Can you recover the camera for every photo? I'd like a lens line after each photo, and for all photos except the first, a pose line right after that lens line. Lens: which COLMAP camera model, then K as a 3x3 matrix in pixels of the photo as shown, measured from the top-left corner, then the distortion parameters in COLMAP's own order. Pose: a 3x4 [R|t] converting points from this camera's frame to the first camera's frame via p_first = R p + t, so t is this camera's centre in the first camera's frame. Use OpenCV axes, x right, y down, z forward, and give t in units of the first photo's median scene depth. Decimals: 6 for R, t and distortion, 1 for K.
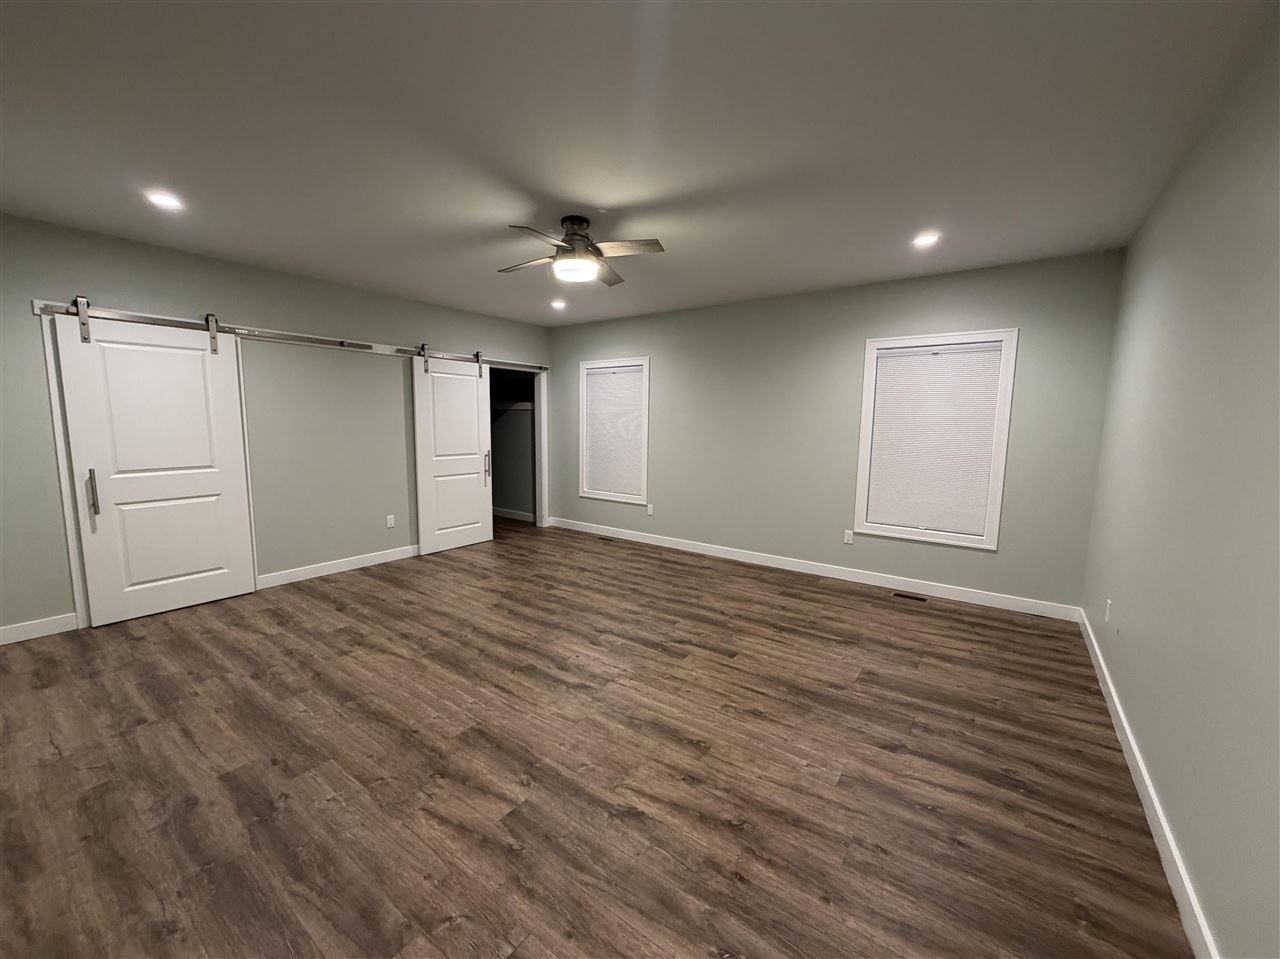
lens RADIAL K [[507.5, 0, 637.5], [0, 507.5, 479.8], [0, 0, 1]] dist [-0.001939, -0.000023]
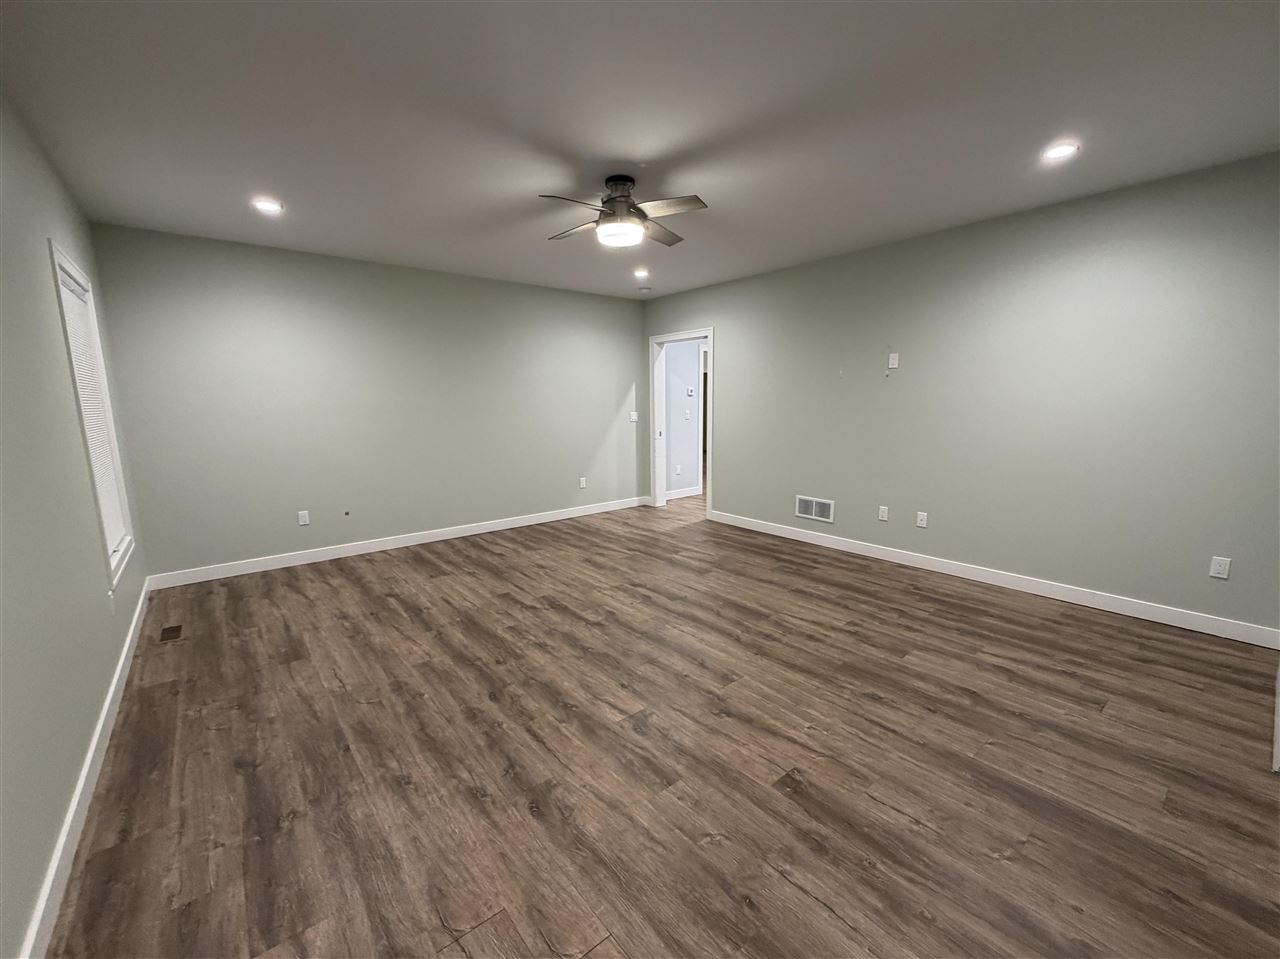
lens RADIAL K [[507.5, 0, 637.5], [0, 507.5, 479.8], [0, 0, 1]] dist [-0.001939, -0.000023]
pose [[-0.966843, -0.042704, 0.251775, -0.378248], [0.027712, 0.962553, 0.269675, -0.209045], [-0.253863, 0.267710, -0.929454, 1.850344]]
